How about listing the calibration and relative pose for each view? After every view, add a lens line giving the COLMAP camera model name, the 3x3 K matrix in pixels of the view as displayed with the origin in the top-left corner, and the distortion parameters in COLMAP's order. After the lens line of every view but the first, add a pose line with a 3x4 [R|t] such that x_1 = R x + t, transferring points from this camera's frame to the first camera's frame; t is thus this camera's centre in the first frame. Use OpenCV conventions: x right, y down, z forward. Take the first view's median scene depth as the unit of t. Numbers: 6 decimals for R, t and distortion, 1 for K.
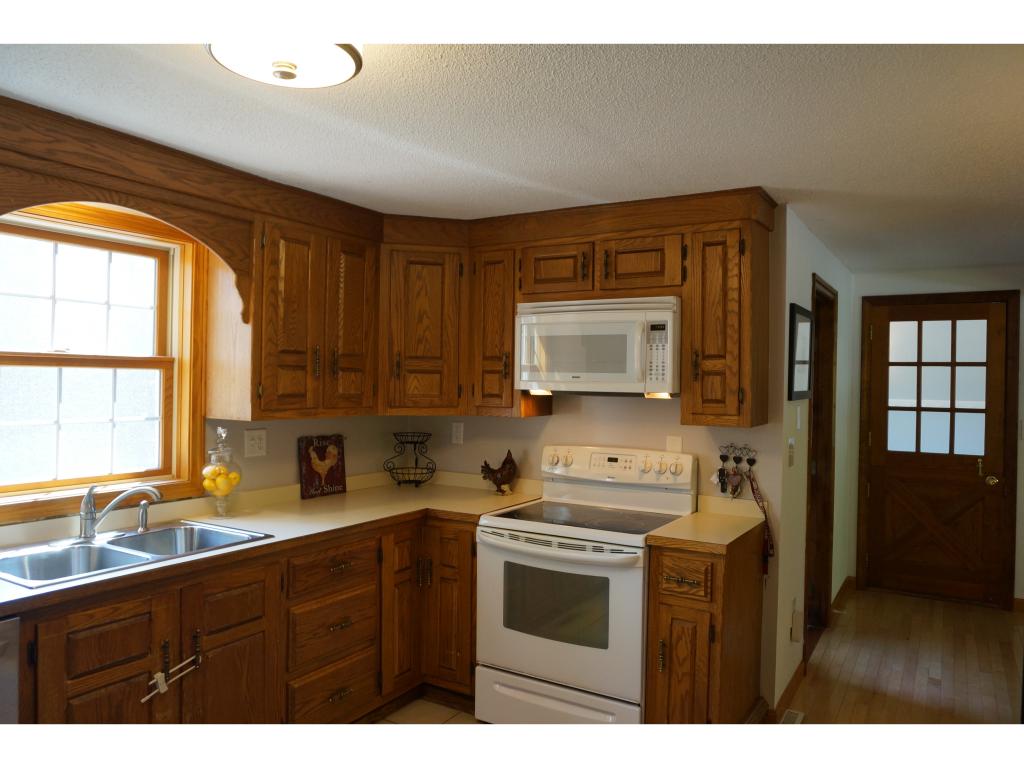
lens RADIAL K [[738.3, 0, 512.0], [0, 738.3, 384.0], [0, 0, 1]] dist [-0.004930, -0.000371]
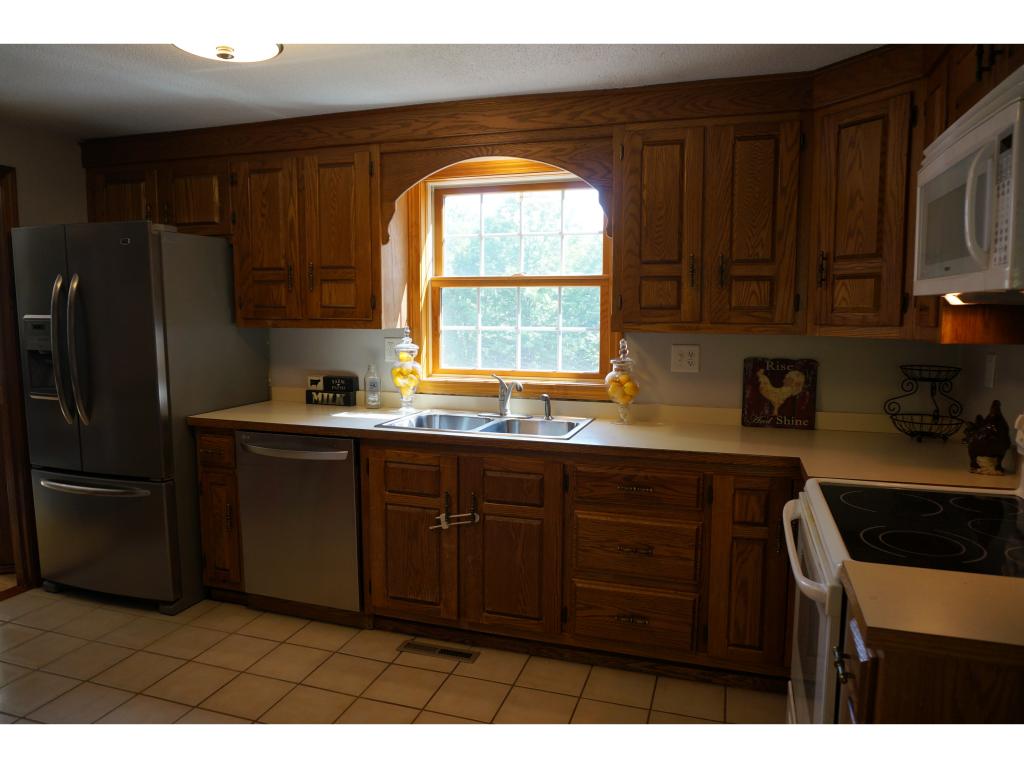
lens RADIAL K [[711.2, 0, 512.0], [0, 711.2, 384.0], [0, 0, 1]] dist [-0.039443, 0.003476]
pose [[0.228152, 0.088000, -0.969640, 0.536716], [-0.003334, 0.995972, 0.089605, 0.030763], [0.973620, -0.017211, 0.227527, 0.579059]]
